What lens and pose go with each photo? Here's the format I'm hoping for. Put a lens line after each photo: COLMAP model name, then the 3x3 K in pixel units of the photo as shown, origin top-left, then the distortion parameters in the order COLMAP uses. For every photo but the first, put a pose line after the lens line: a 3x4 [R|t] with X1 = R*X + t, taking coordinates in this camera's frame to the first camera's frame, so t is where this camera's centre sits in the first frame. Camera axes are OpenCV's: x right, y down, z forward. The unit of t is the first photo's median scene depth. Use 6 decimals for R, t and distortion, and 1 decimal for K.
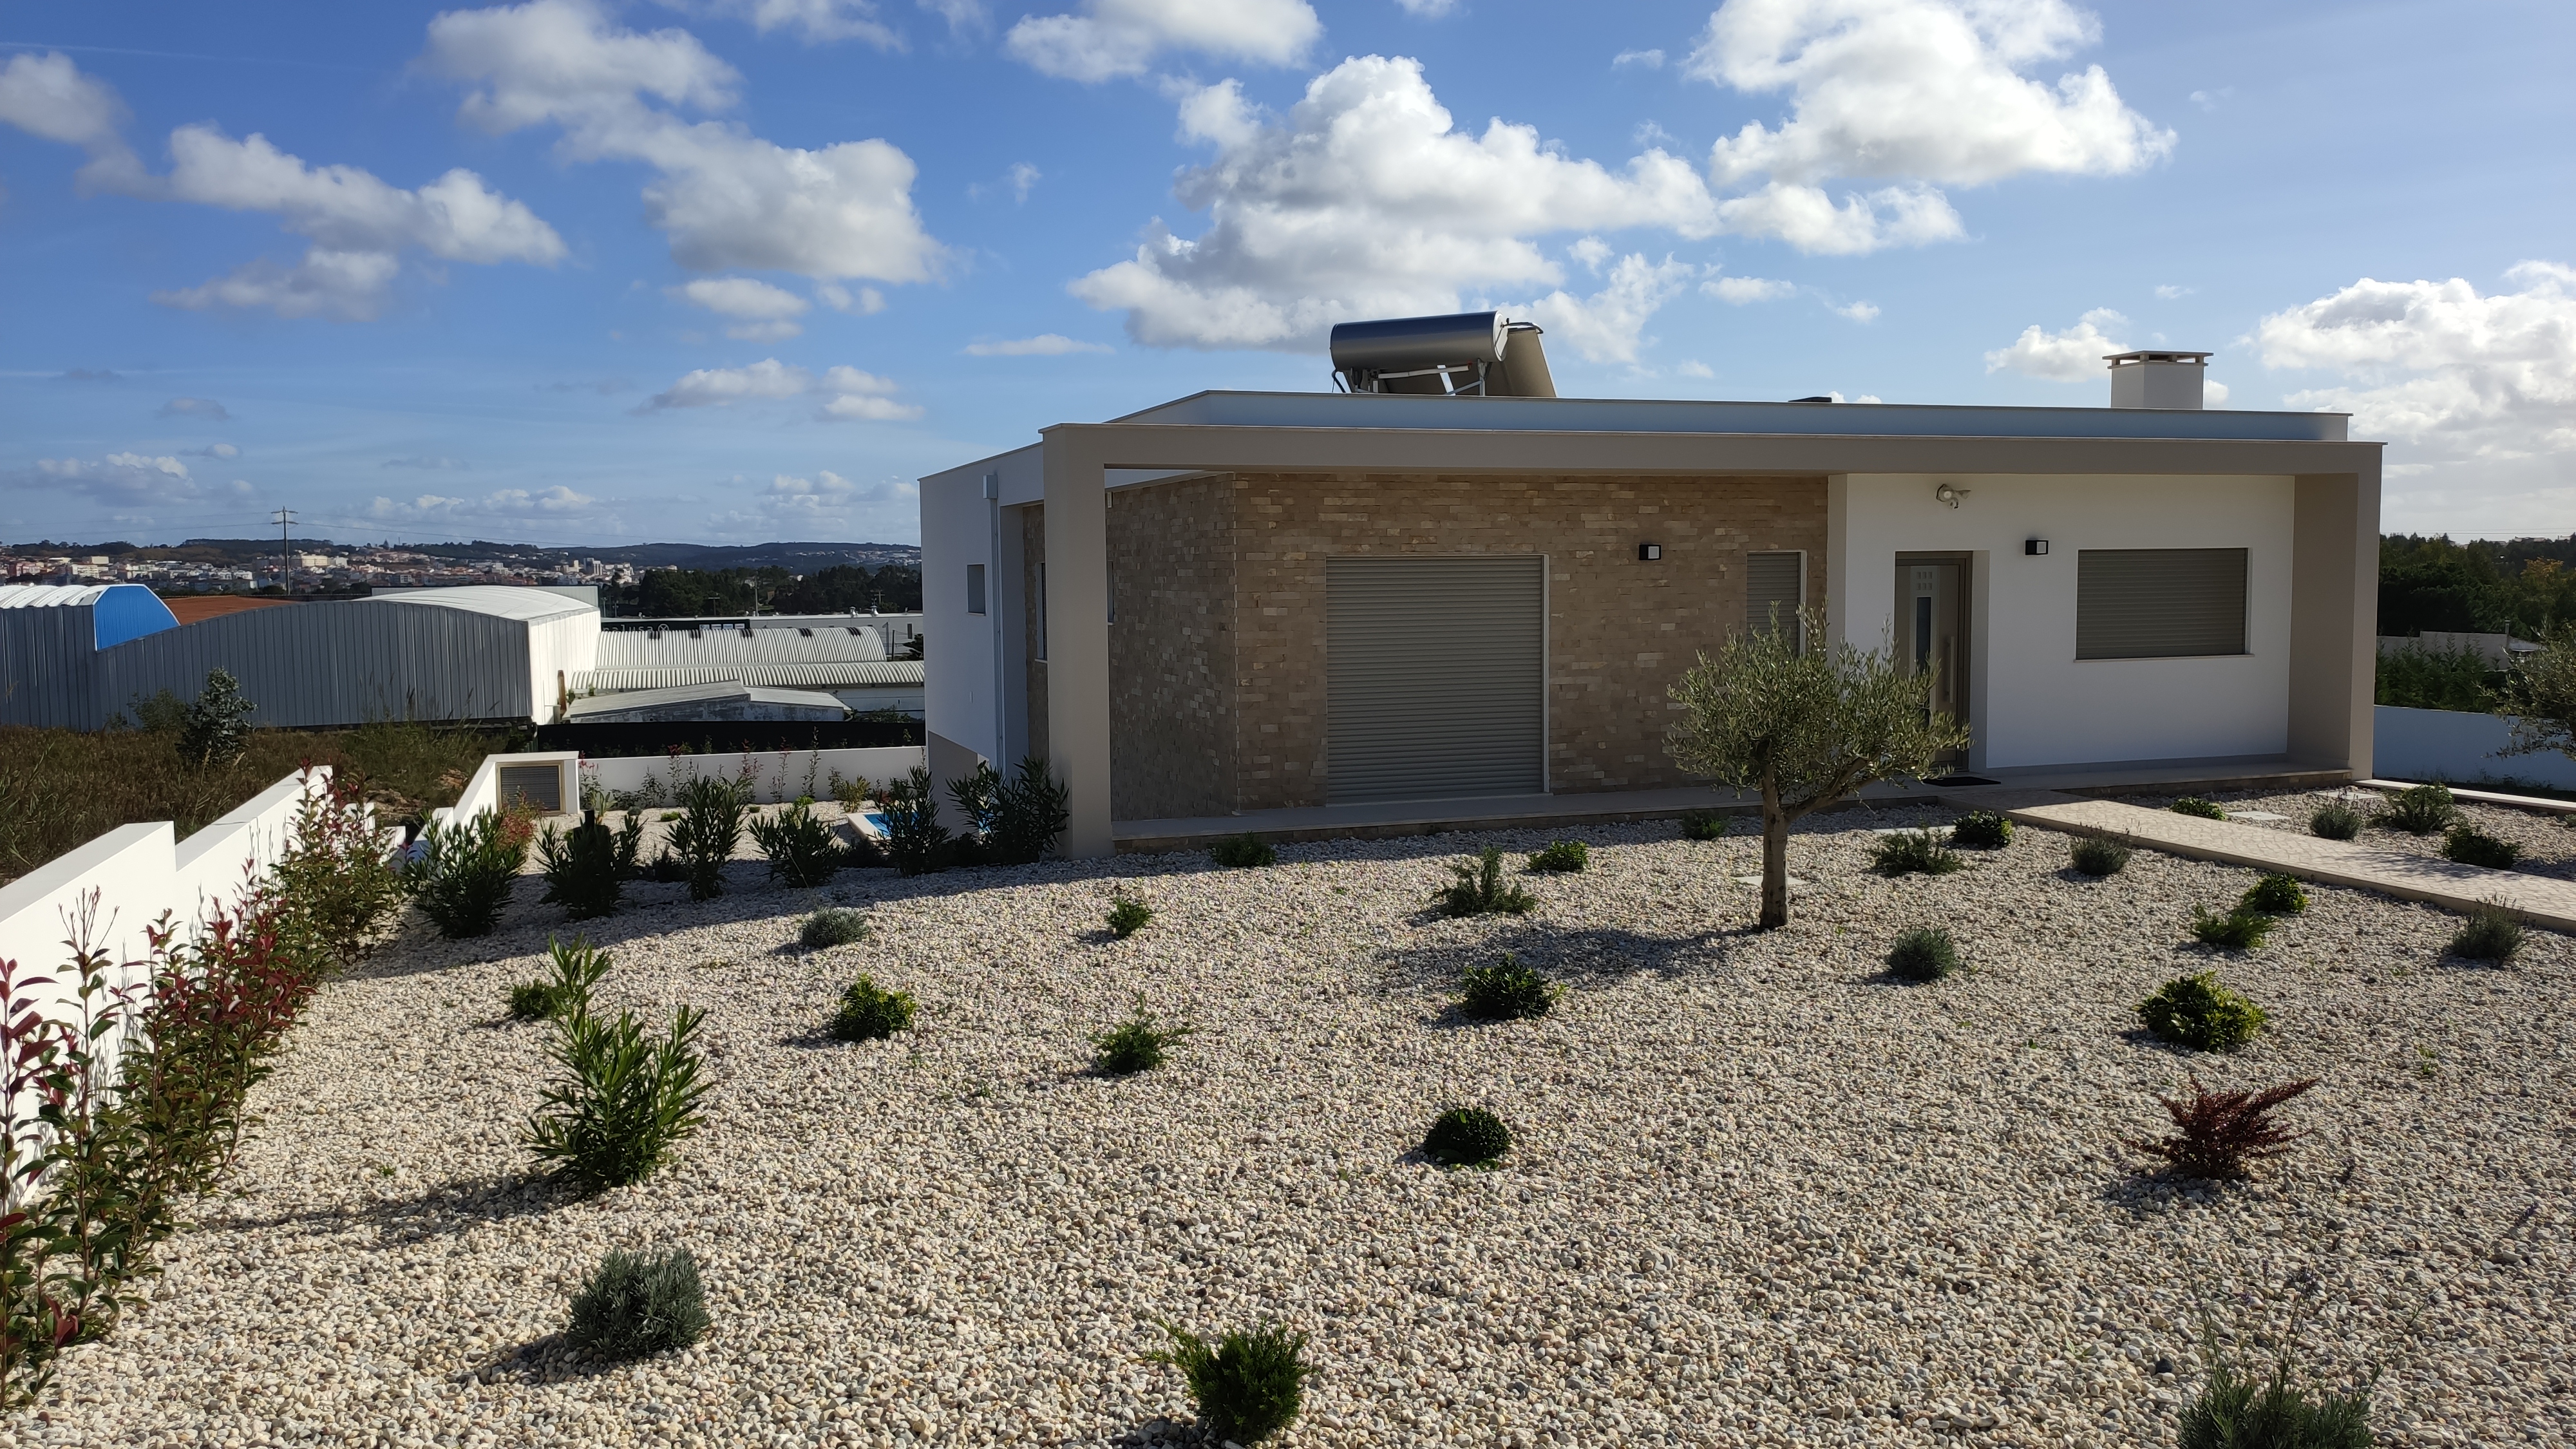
lens RADIAL K [[1959.4, 0, 1288.0], [0, 1959.4, 724.5], [0, 0, 1]] dist [0.000289, 0.000083]
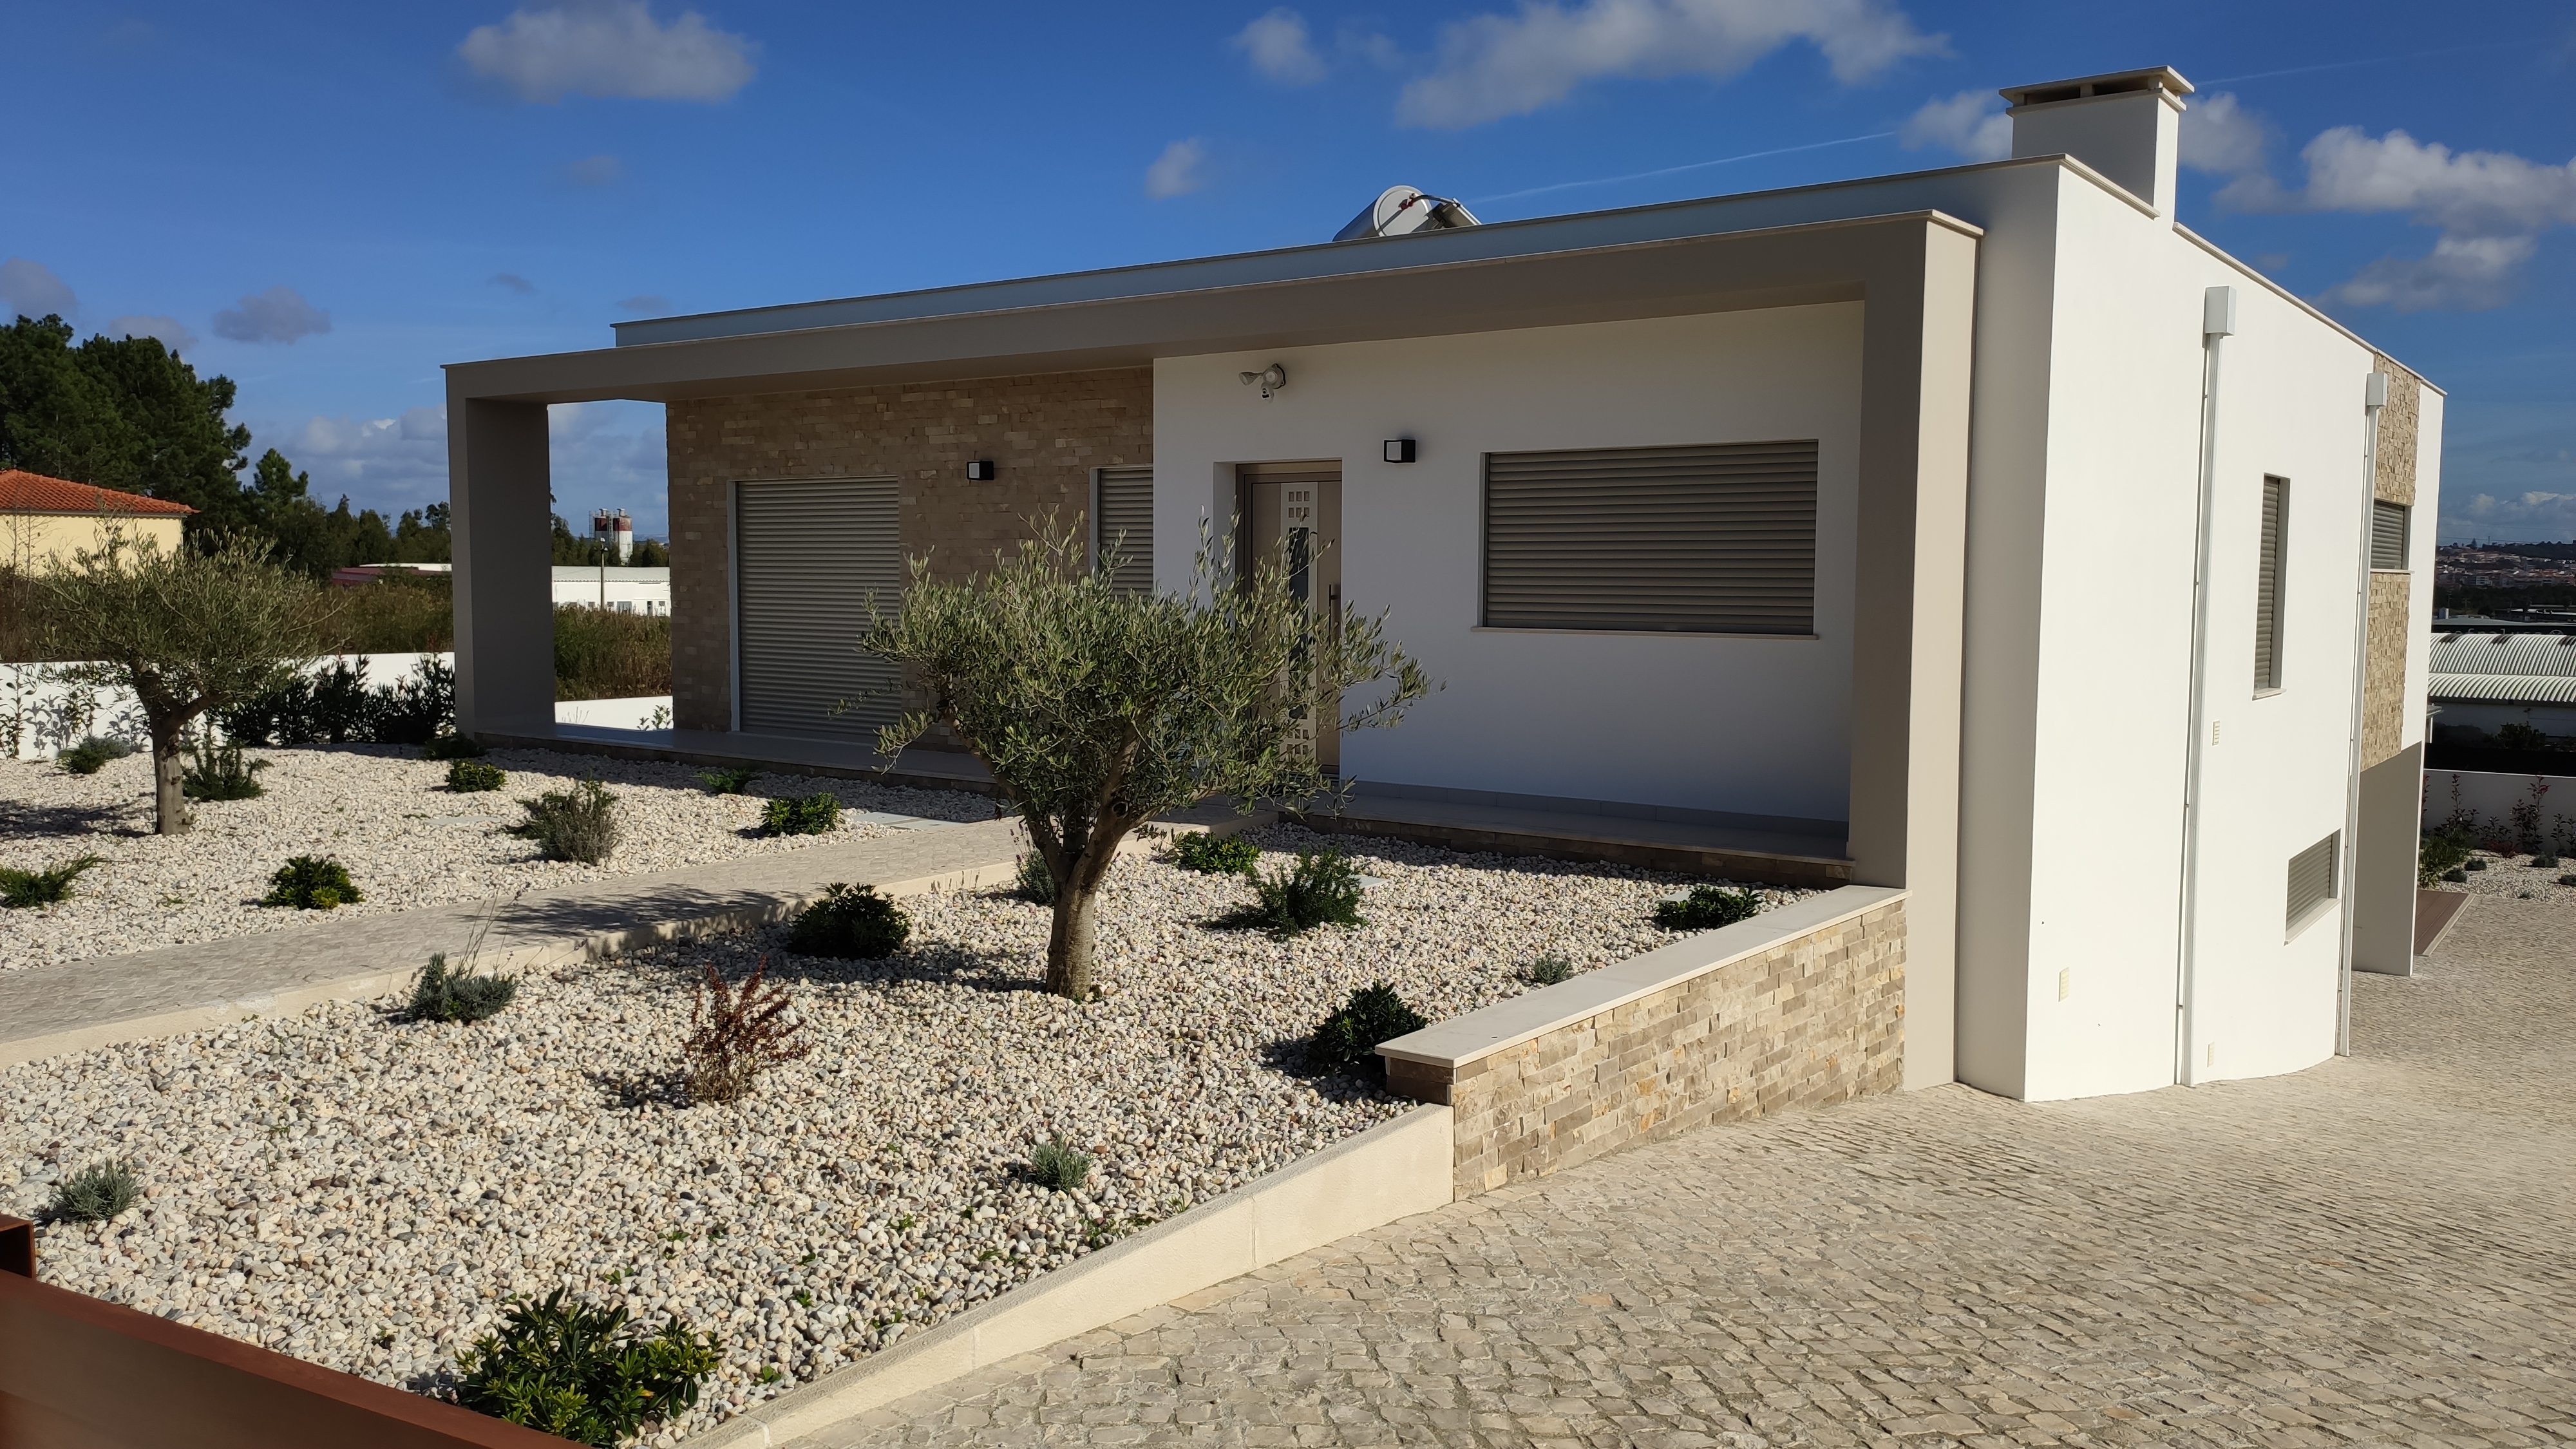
lens RADIAL K [[1959.4, 0, 1288.0], [0, 1959.4, 724.5], [0, 0, 1]] dist [0.000289, 0.000083]
pose [[0.578484, 0.076582, -0.812091, 0.940493], [-0.083660, 0.995903, 0.034321, -0.019402], [0.811392, 0.048085, 0.582521, 0.619667]]
